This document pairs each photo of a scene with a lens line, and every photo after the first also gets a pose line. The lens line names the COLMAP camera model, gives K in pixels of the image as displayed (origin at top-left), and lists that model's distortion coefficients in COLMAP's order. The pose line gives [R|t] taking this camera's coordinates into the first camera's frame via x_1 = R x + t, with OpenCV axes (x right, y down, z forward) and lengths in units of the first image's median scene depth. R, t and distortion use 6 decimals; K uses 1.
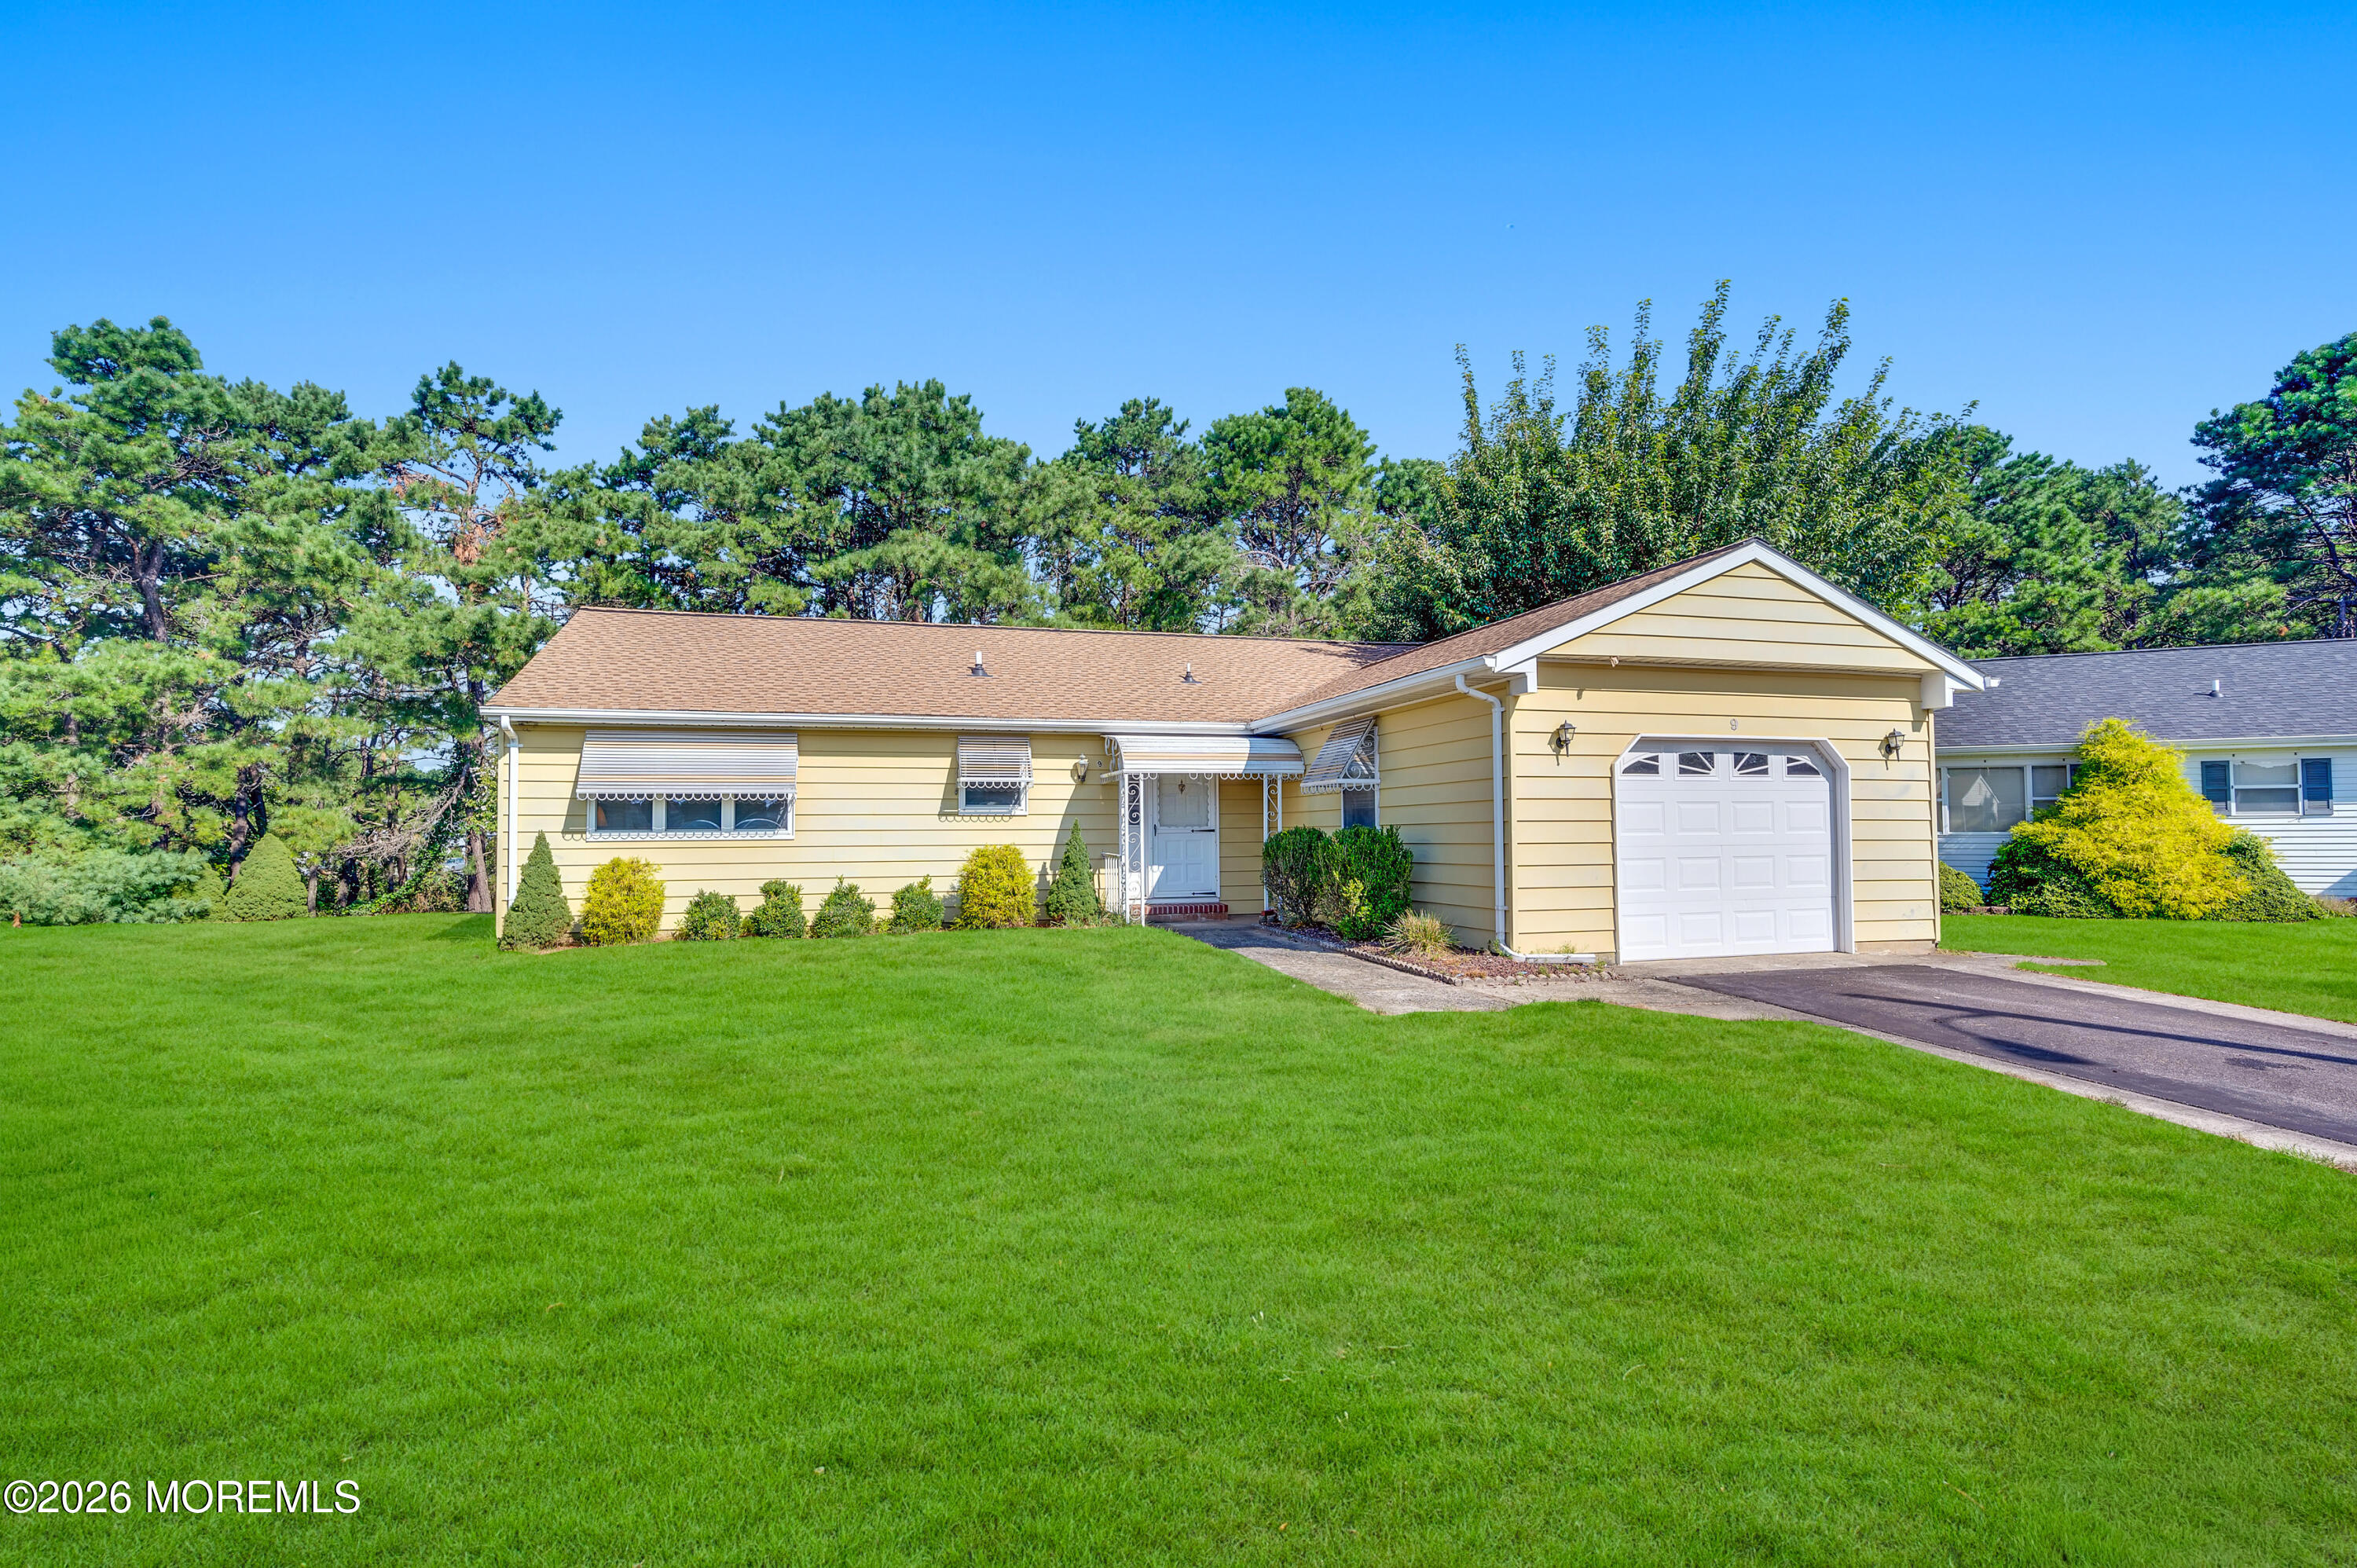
lens RADIAL K [[940.6, 0, 1177.3], [0, 940.6, 781.8], [0, 0, 1]] dist [-0.007229, -0.000013]
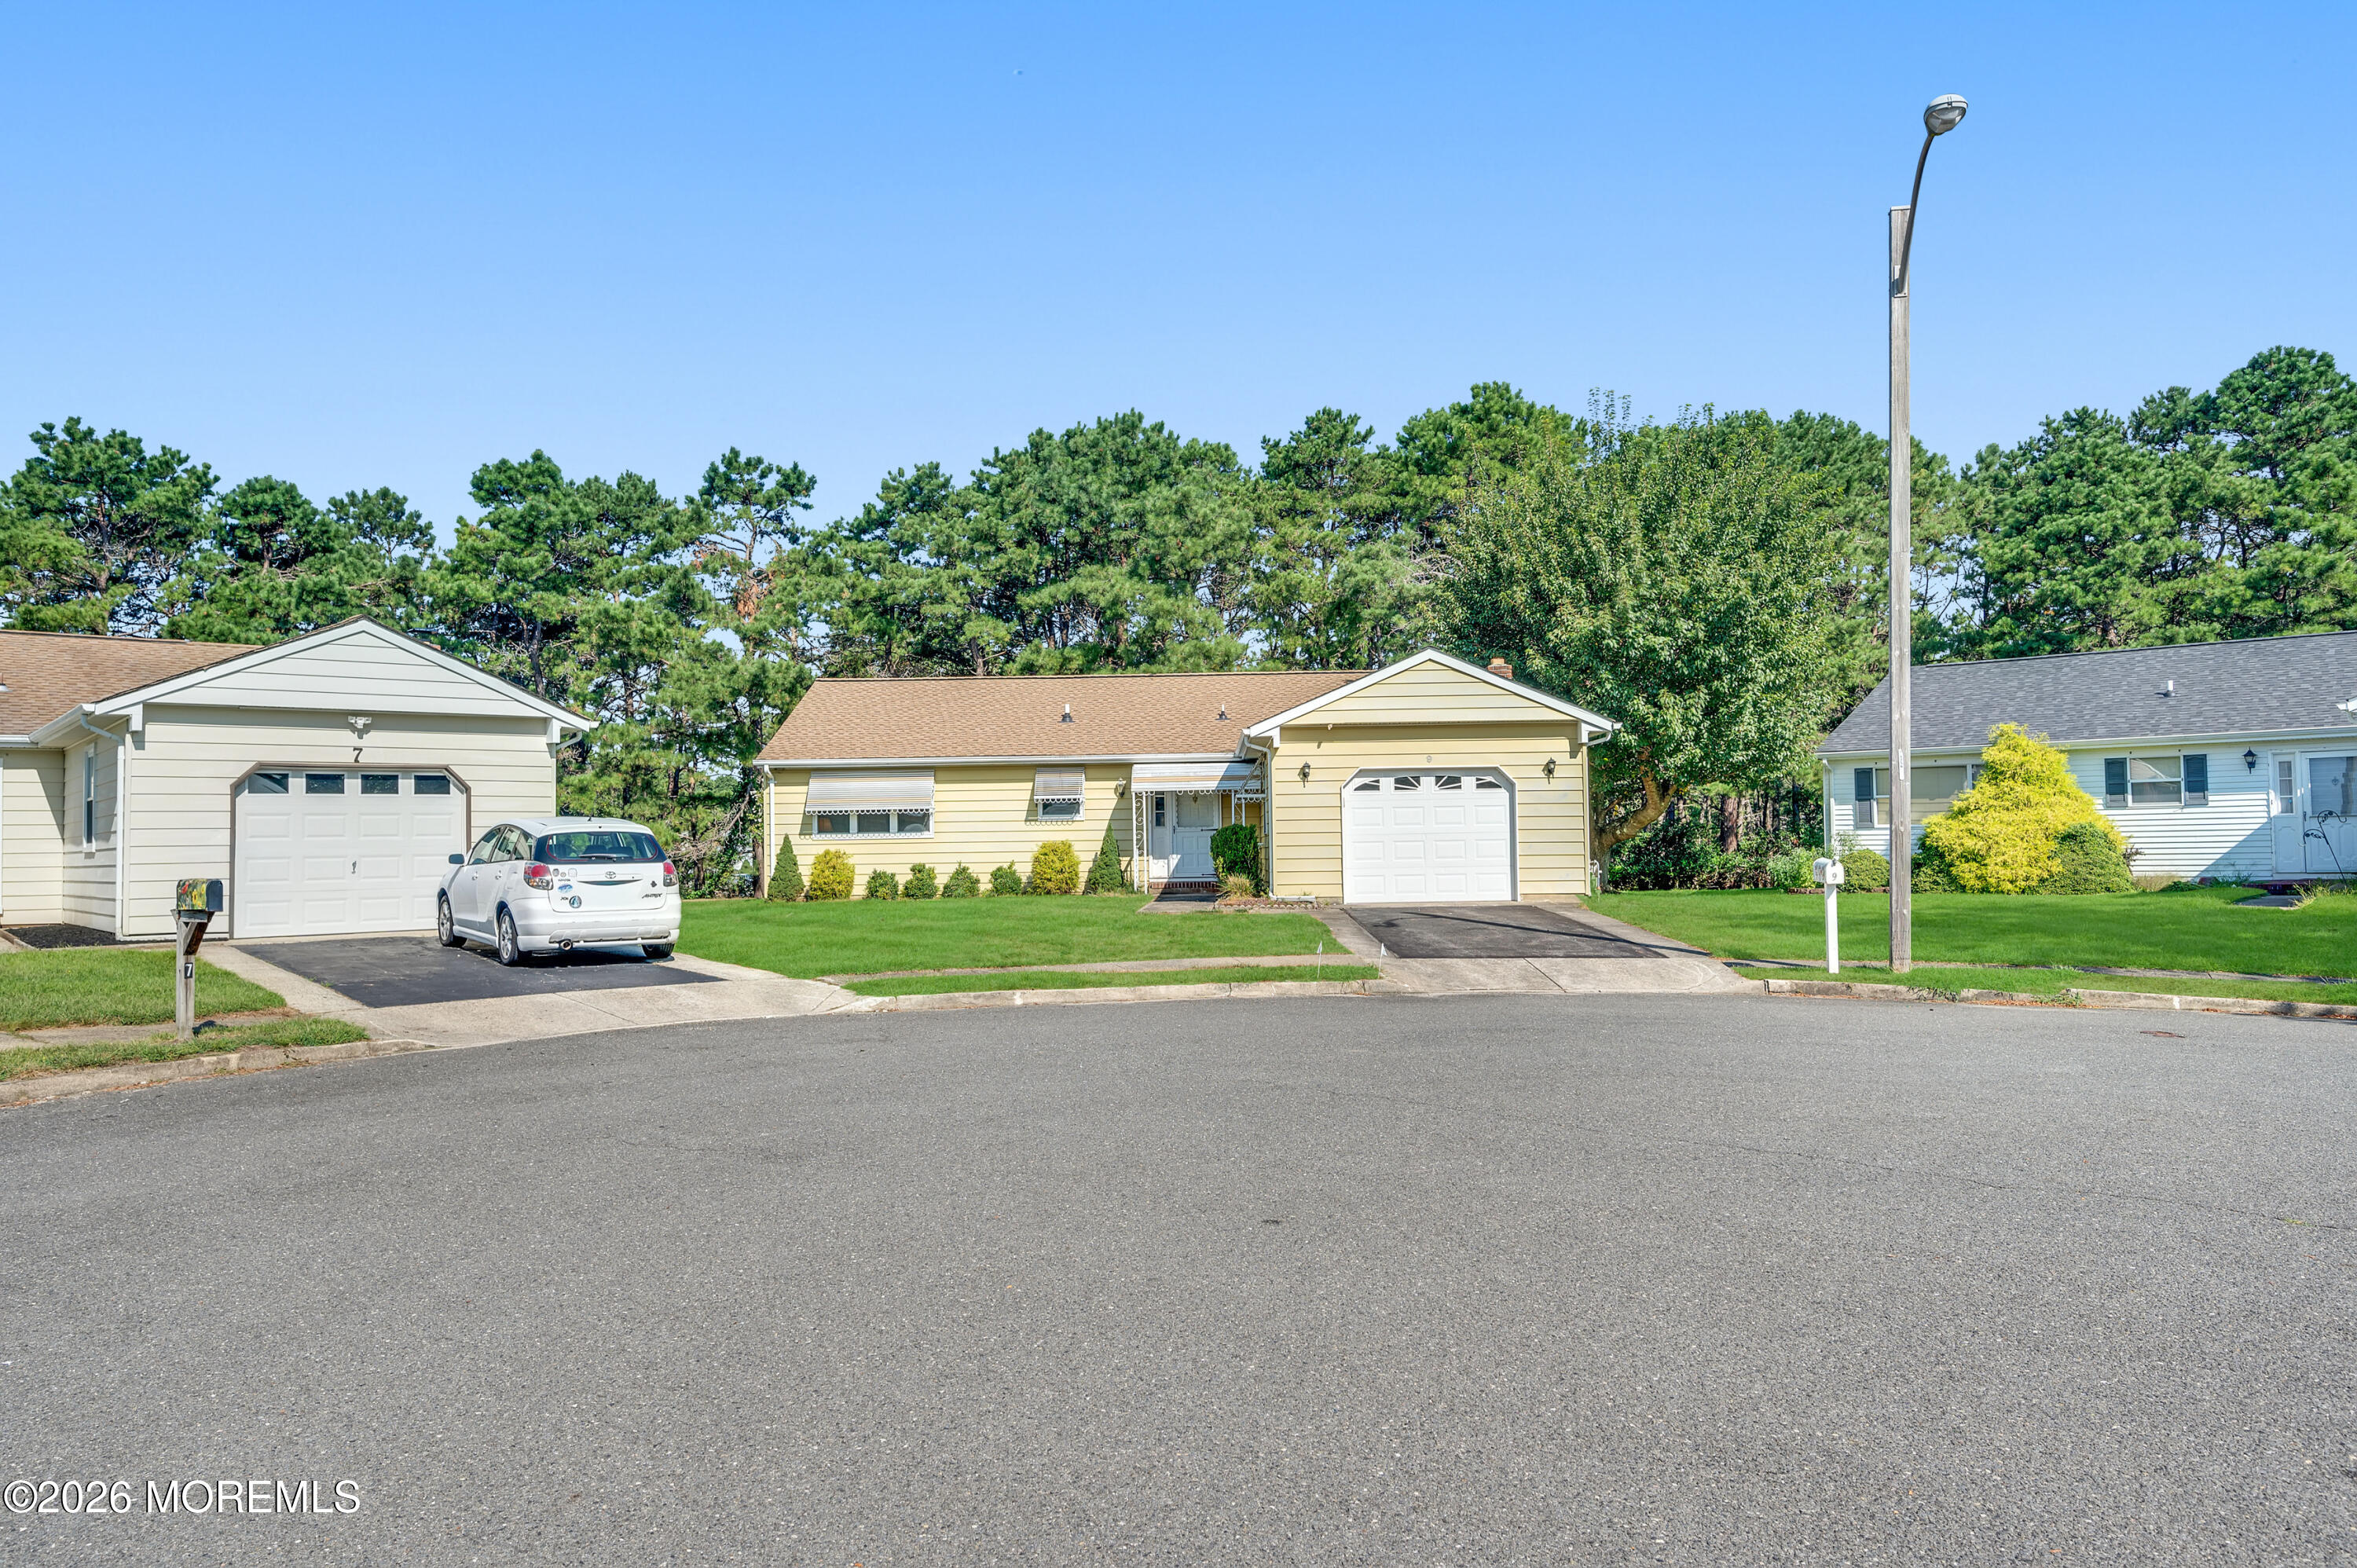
lens RADIAL K [[940.6, 0, 1177.3], [0, 940.6, 781.8], [0, 0, 1]] dist [-0.007229, -0.000013]
pose [[0.975226, -0.022258, -0.220087, 0.084301], [0.021054, 0.999748, -0.007815, -0.002885], [0.220206, 0.002988, 0.975449, -0.109522]]
